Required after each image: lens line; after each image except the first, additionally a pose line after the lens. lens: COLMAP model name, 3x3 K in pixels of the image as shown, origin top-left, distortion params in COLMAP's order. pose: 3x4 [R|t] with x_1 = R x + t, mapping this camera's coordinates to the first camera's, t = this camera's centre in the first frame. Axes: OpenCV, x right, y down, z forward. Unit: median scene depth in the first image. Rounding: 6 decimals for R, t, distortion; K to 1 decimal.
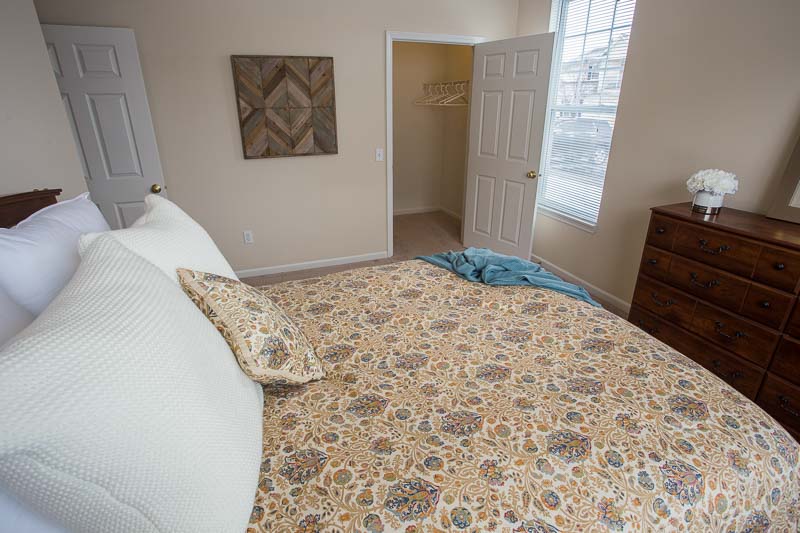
lens RADIAL K [[400.5, 0, 396.7], [0, 400.5, 258.8], [0, 0, 1]] dist [-0.019865, 0.004200]
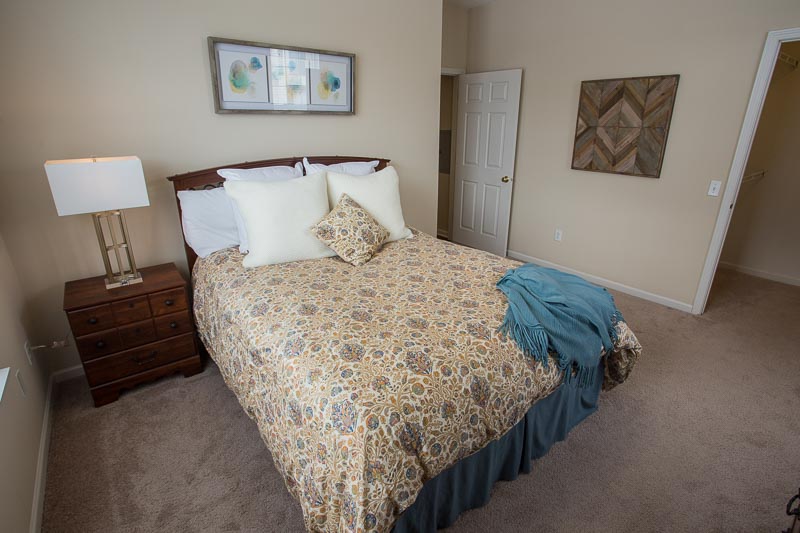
lens RADIAL K [[400.5, 0, 400.3], [0, 400.5, 267.6], [0, 0, 1]] dist [-0.019865, 0.004200]
pose [[0.285884, 0.343214, -0.894692, 0.638118], [-0.361676, 0.903251, 0.230929, -0.081324], [0.887390, 0.257570, 0.382357, 0.193354]]
